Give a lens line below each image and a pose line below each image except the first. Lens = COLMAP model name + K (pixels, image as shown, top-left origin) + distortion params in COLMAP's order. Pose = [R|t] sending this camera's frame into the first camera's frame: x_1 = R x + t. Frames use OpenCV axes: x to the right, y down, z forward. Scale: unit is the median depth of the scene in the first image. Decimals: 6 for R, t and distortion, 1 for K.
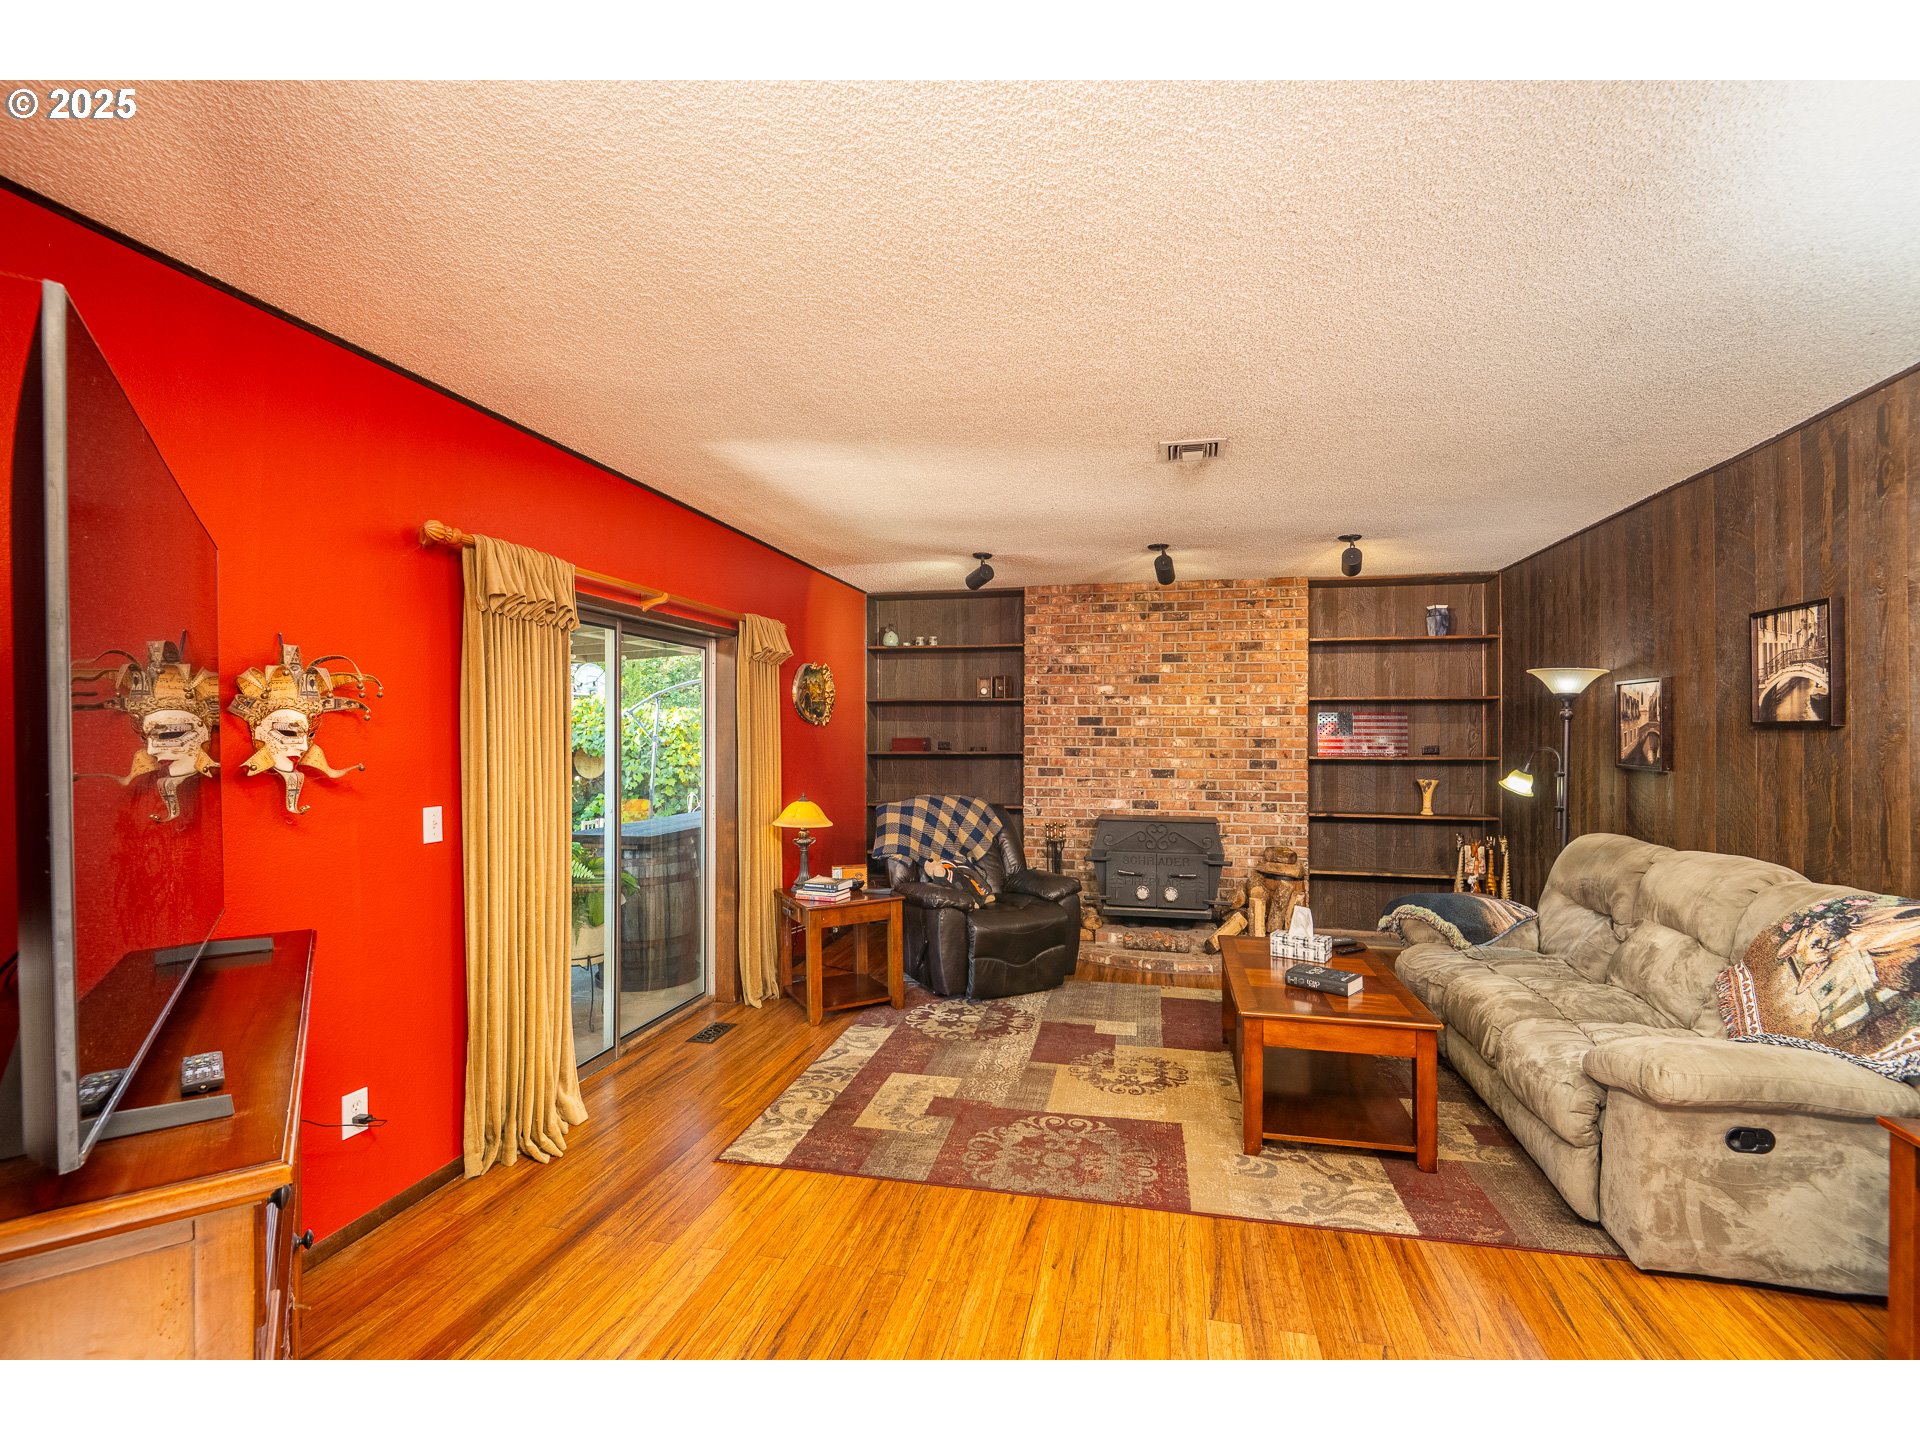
lens RADIAL K [[876.0, 0, 971.7], [0, 876.0, 726.5], [0, 0, 1]] dist [0.013482, -0.010636]
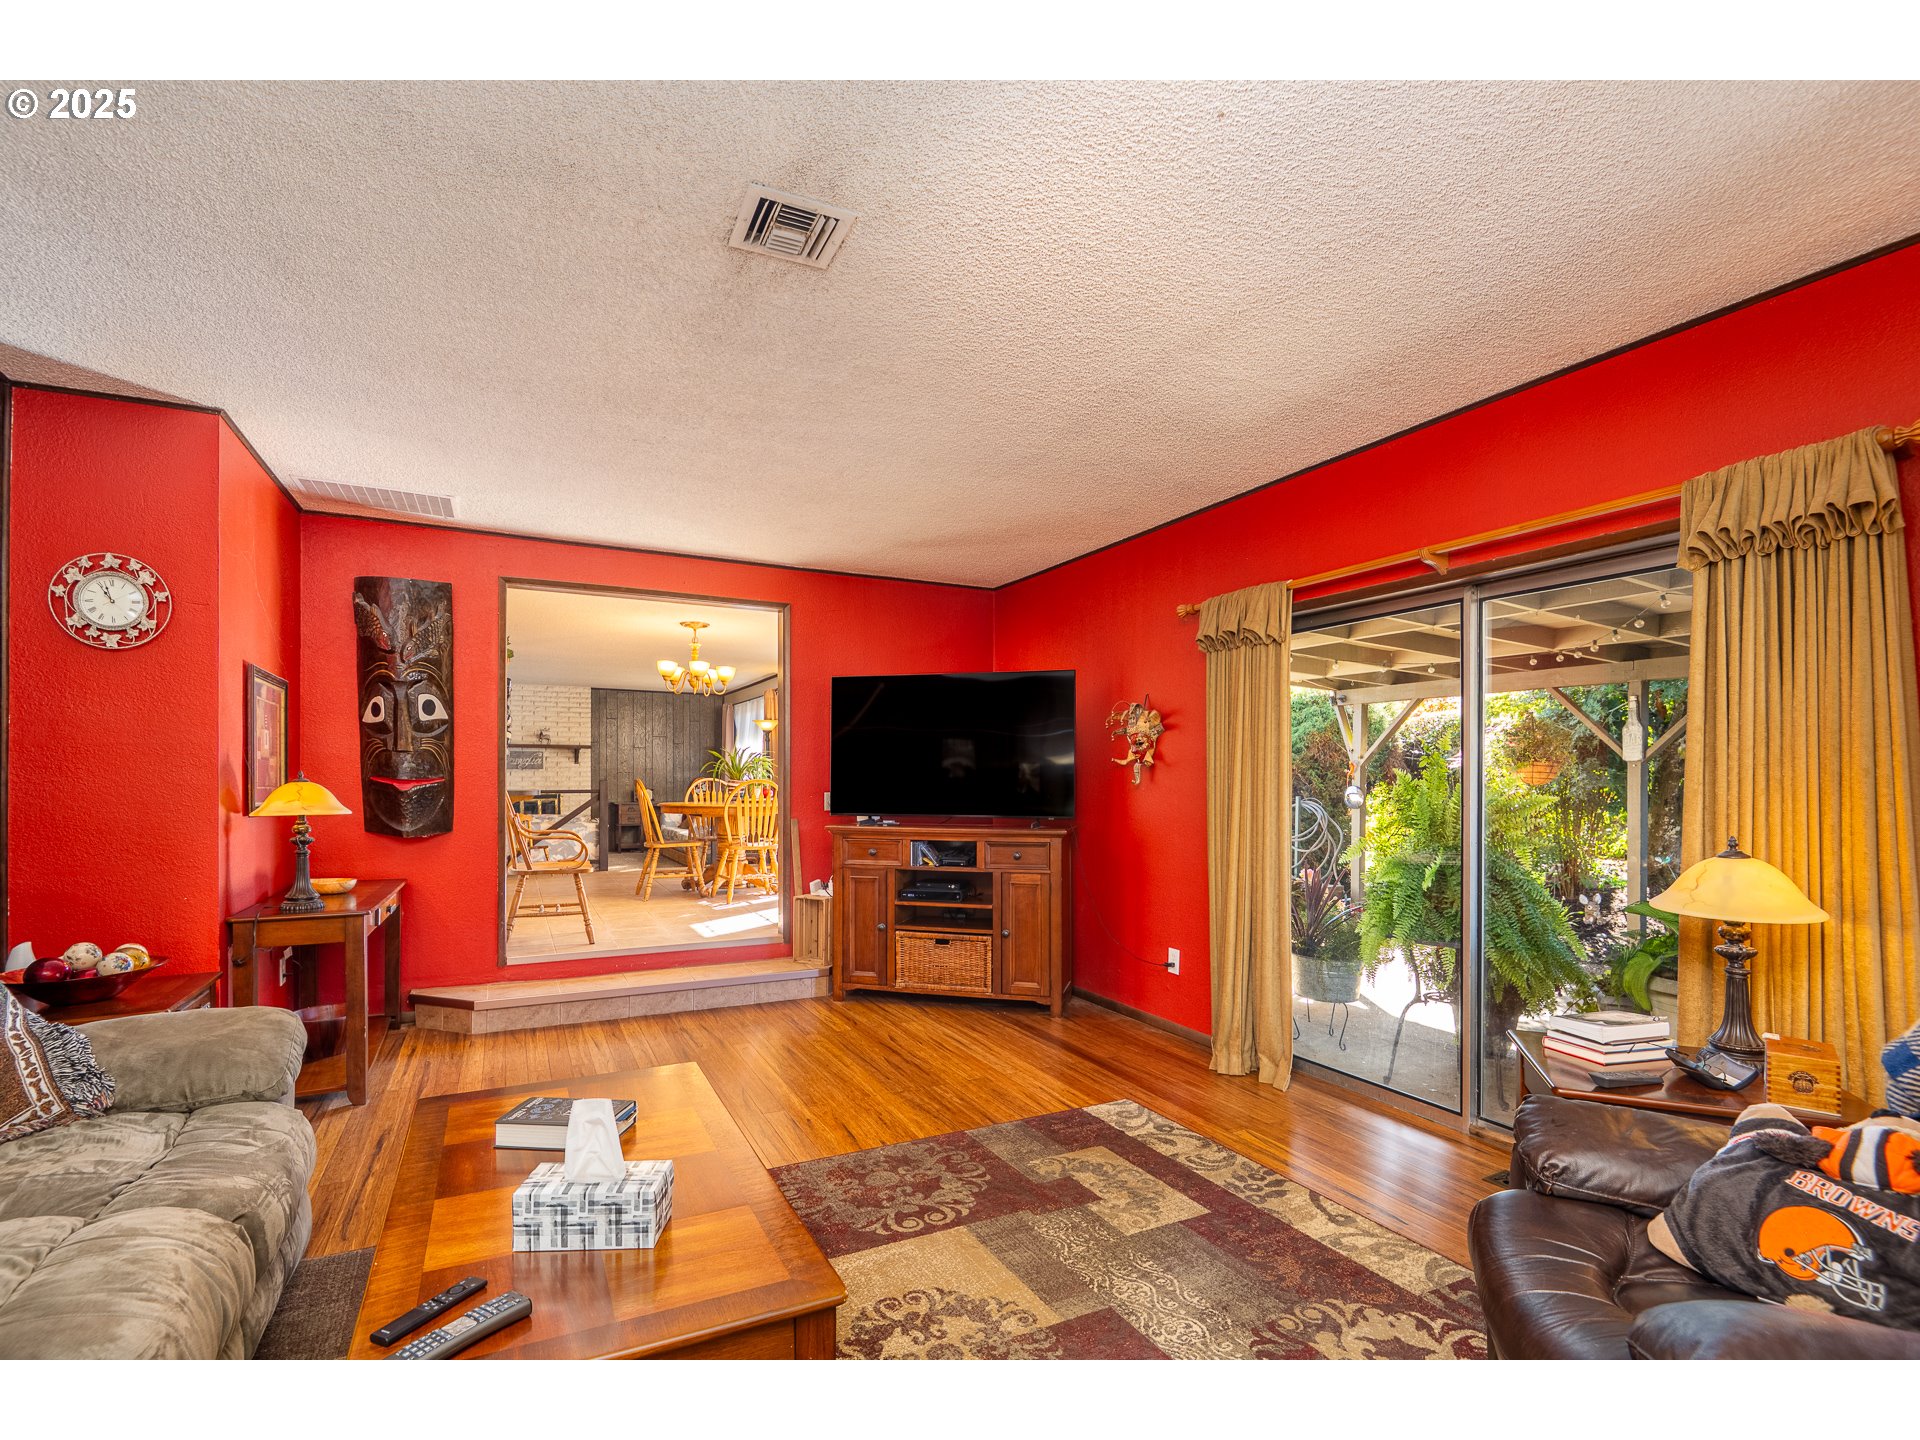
lens RADIAL K [[876.0, 0, 943.8], [0, 876.0, 785.8], [0, 0, 1]] dist [0.013482, -0.010636]
pose [[-0.784540, -0.011152, -0.619978, 0.355947], [-0.007085, 0.999934, -0.009020, 0.052367], [0.620037, -0.002684, -0.784568, 1.008036]]
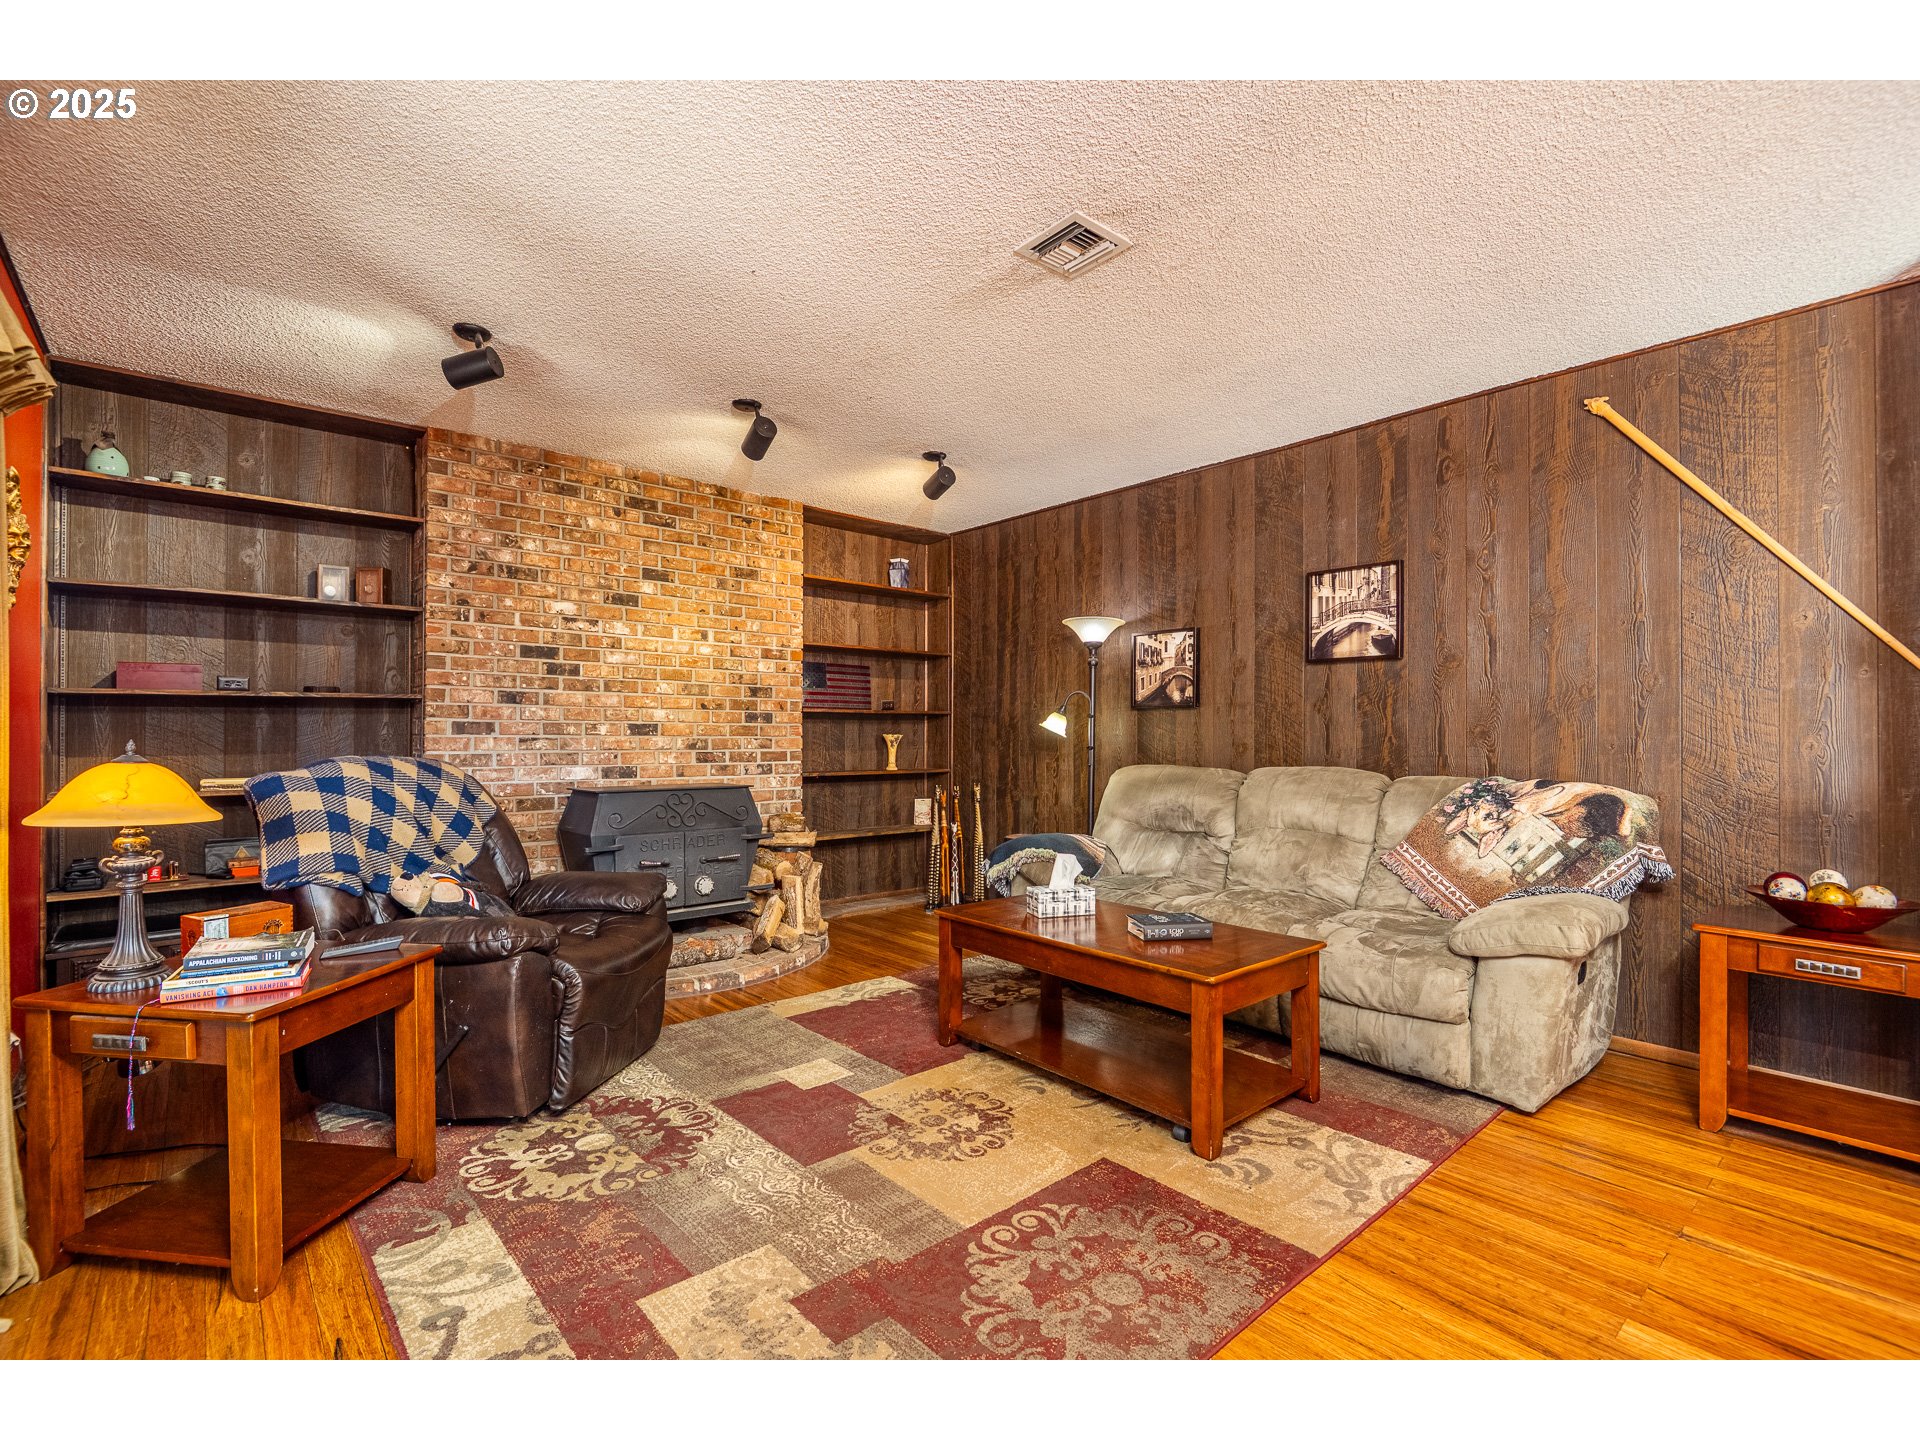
lens RADIAL K [[876.0, 0, 956.3], [0, 876.0, 730.6], [0, 0, 1]] dist [0.013482, -0.010636]
pose [[0.601260, 0.001234, 0.799052, -0.261396], [-0.007921, 0.999959, 0.004416, 0.059949], [-0.799014, -0.008984, 0.601245, 0.416059]]
